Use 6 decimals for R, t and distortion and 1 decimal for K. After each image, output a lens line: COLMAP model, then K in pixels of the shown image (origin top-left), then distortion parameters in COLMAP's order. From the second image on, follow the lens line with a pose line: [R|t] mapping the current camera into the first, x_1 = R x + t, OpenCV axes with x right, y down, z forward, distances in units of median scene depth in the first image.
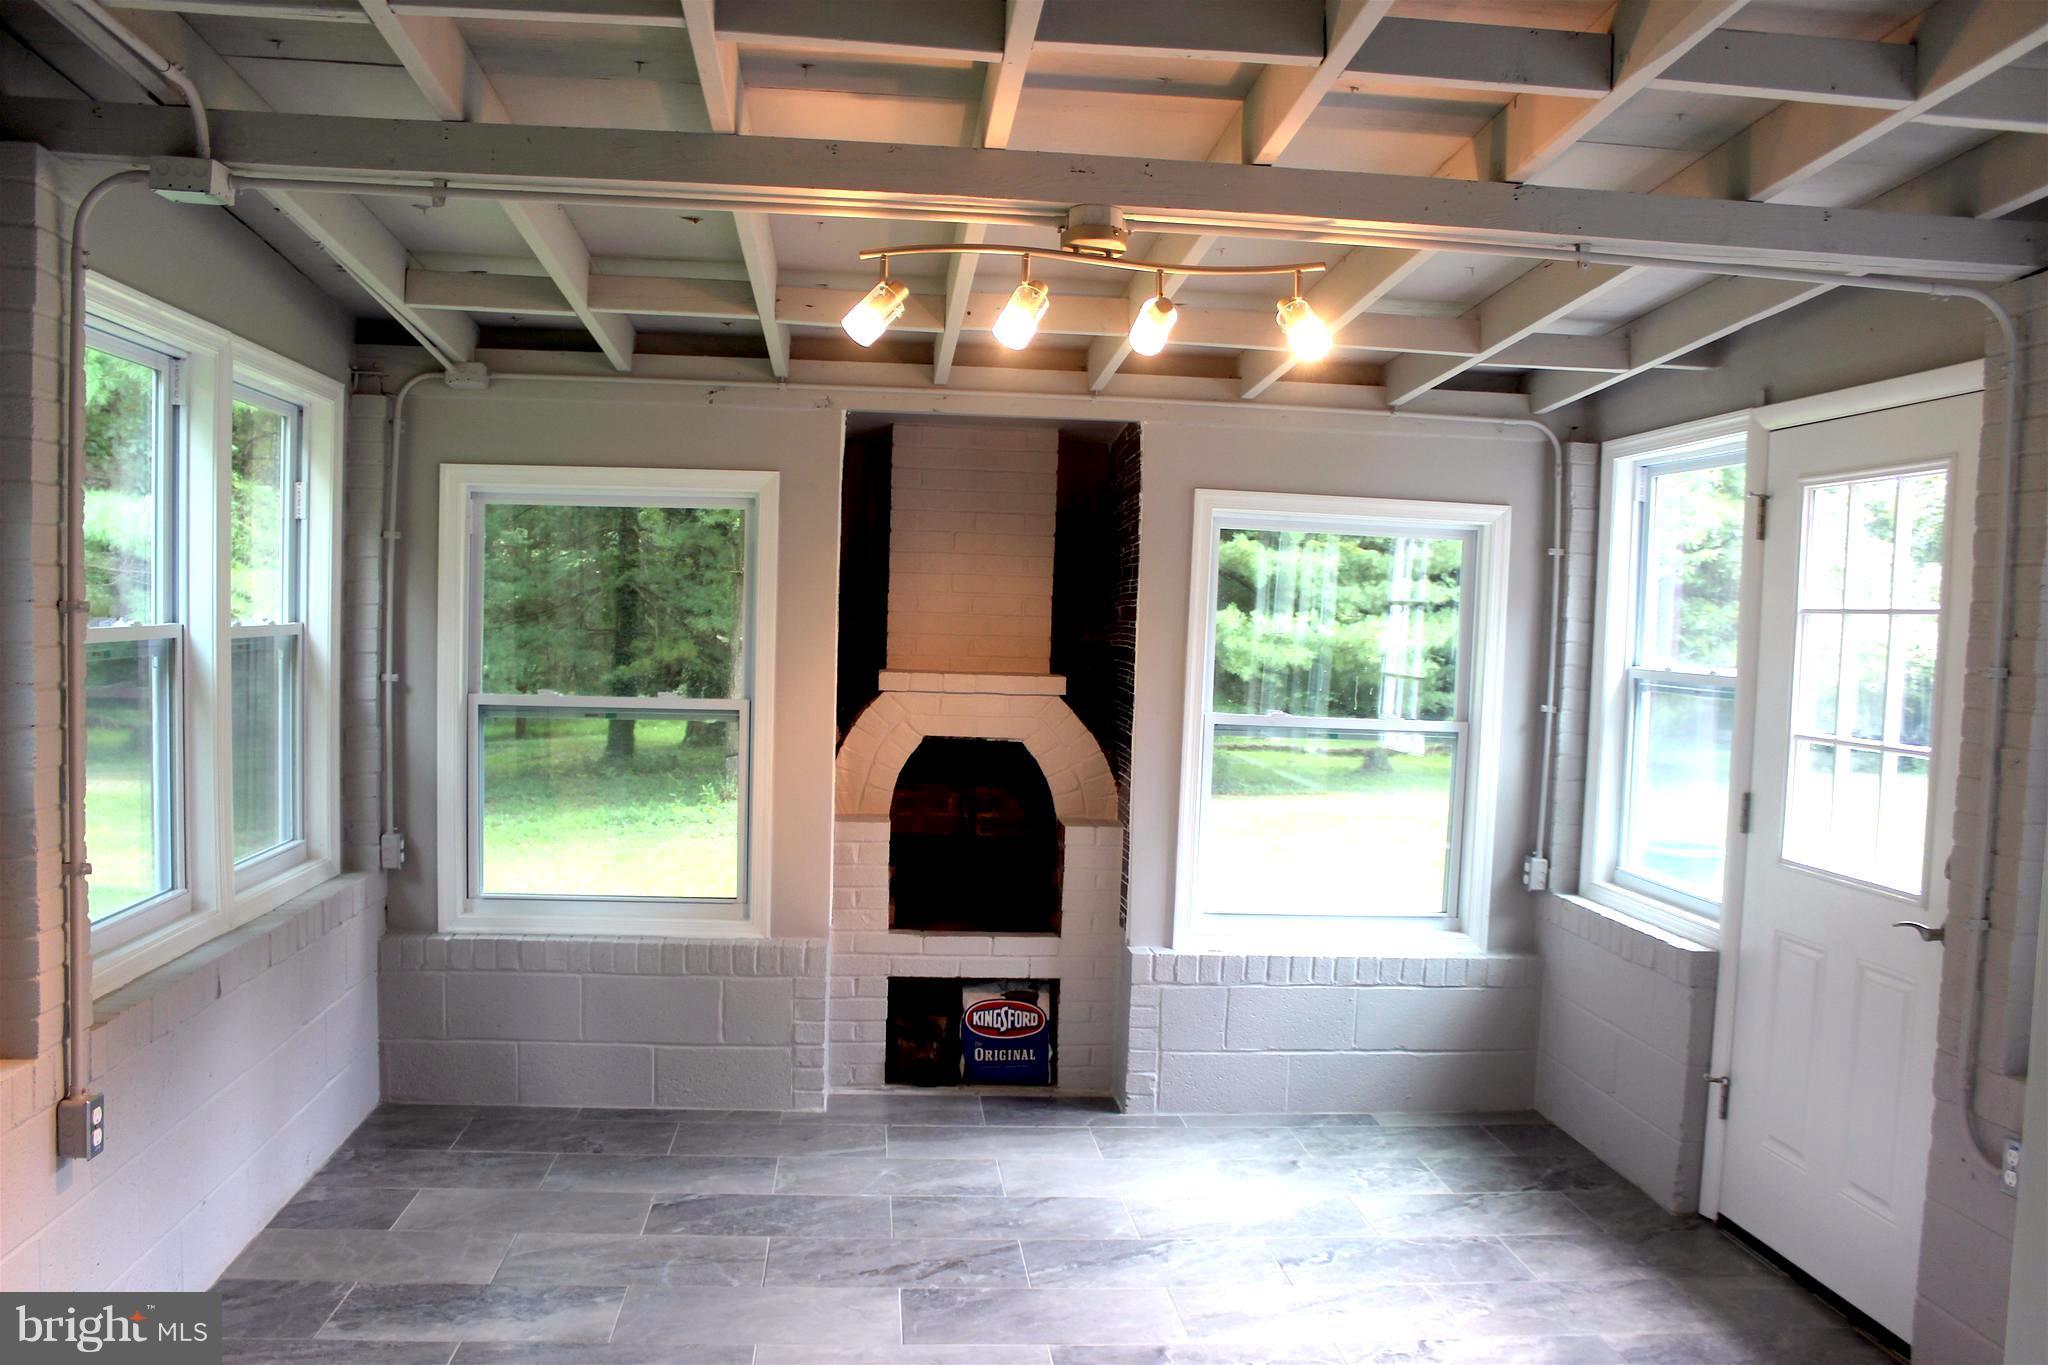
lens RADIAL K [[1689.2, 0, 1023.6], [0, 1689.2, 738.6], [0, 0, 1]] dist [-0.129081, 0.092683]
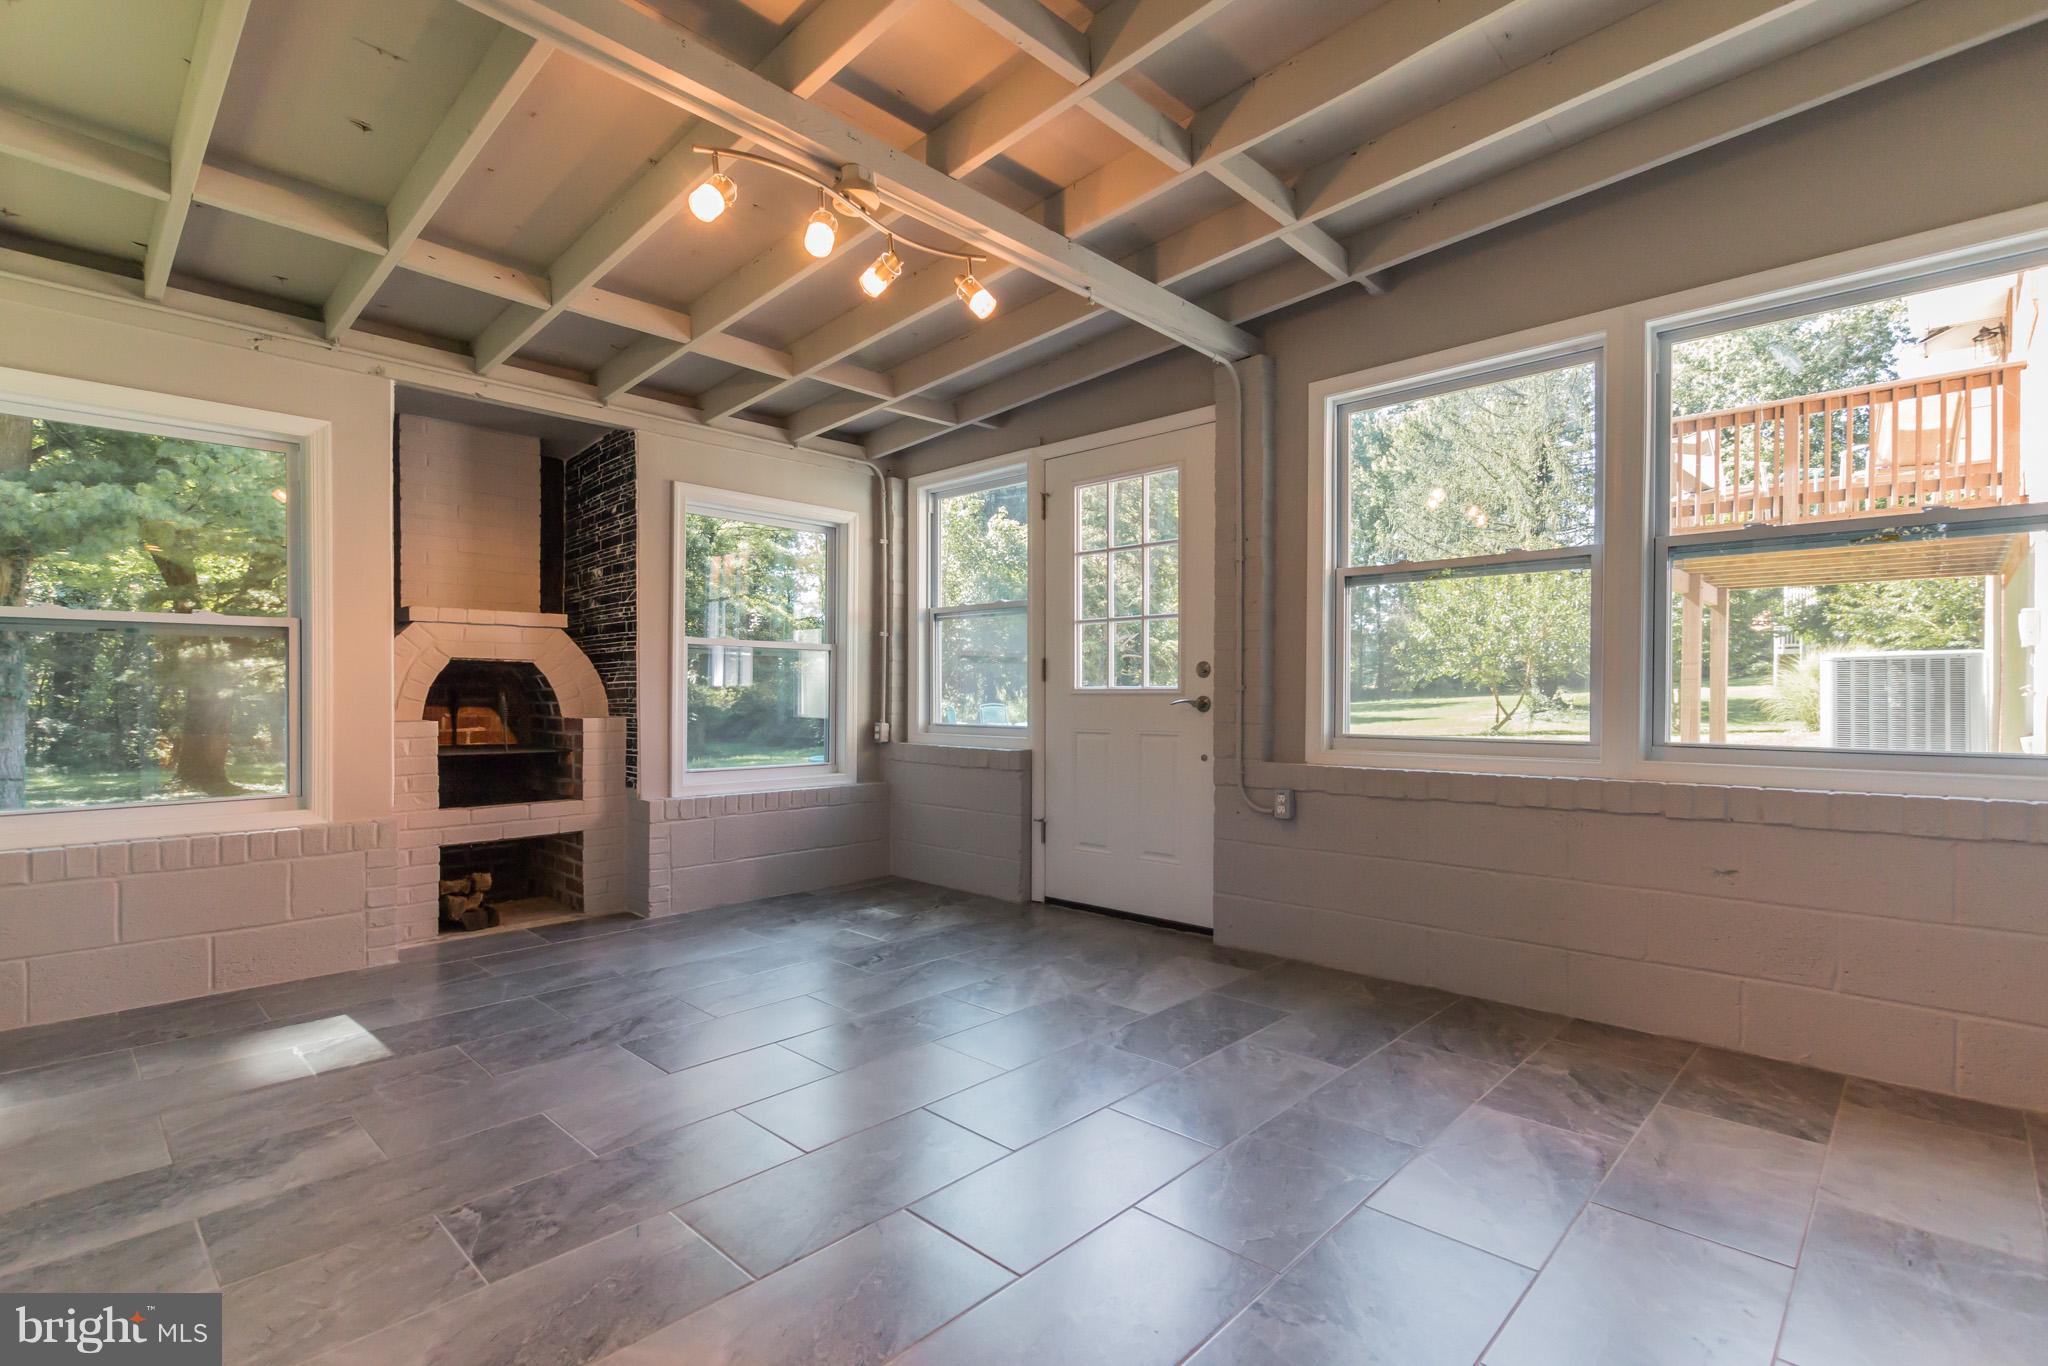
lens RADIAL K [[944.3, 0, 1023.1], [0, 944.3, 695.0], [0, 0, 1]] dist [0.002848, 0.001126]
pose [[0.761565, -0.036939, 0.647035, -0.223812], [0.069686, 0.997253, -0.025088, 0.086857], [-0.644331, 0.064195, 0.762048, 0.203274]]
